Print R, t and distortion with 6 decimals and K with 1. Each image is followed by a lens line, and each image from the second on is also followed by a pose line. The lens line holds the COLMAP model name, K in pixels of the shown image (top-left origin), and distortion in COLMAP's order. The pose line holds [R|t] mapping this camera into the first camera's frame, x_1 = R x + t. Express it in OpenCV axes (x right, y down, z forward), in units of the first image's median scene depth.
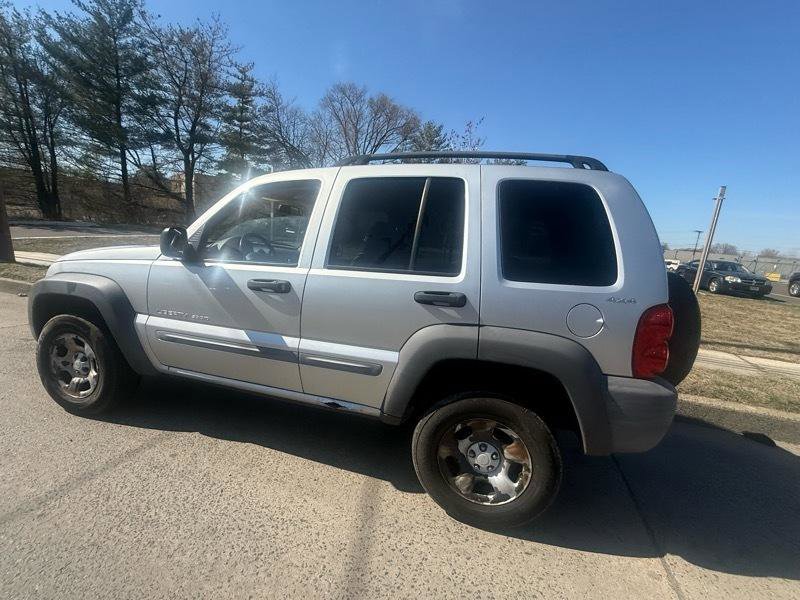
lens RADIAL K [[350.8, 0, 399.9], [0, 350.8, 304.7], [0, 0, 1]] dist [0.000681, -0.000827]
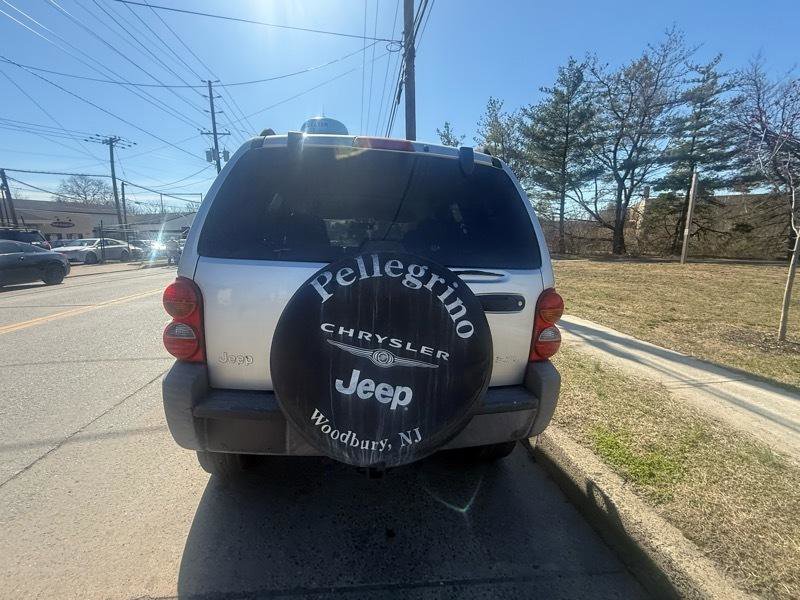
lens RADIAL K [[350.8, 0, 397.6], [0, 350.8, 302.9], [0, 0, 1]] dist [0.000681, -0.000827]
pose [[0.388303, 0.072977, -0.918638, 0.137131], [-0.152654, 0.988181, 0.013976, -0.001969], [0.908800, 0.134807, 0.394853, 0.082775]]
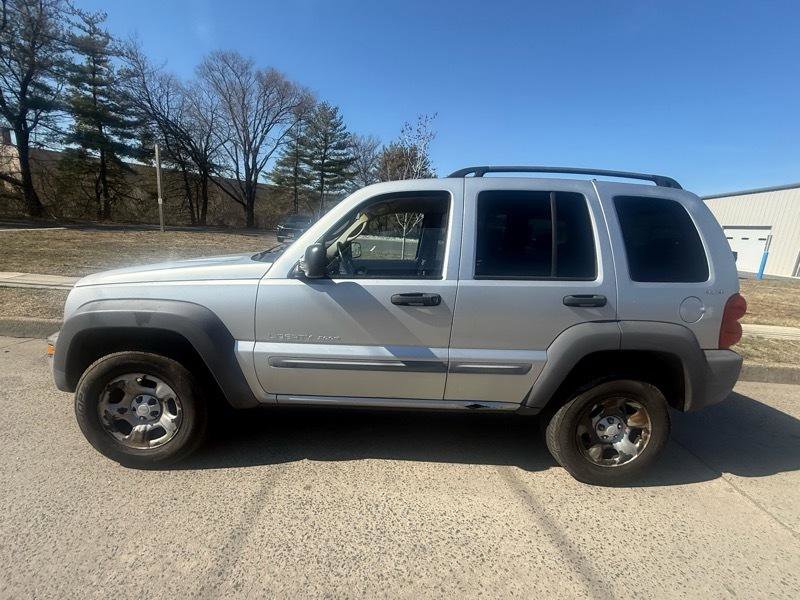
lens RADIAL K [[350.8, 0, 399.4], [0, 350.8, 303.3], [0, 0, 1]] dist [0.000681, -0.000827]
pose [[0.956455, -0.082121, 0.280088, -0.069383], [0.071265, 0.996266, 0.048745, -0.009452], [-0.283045, -0.026662, 0.958736, 0.005753]]
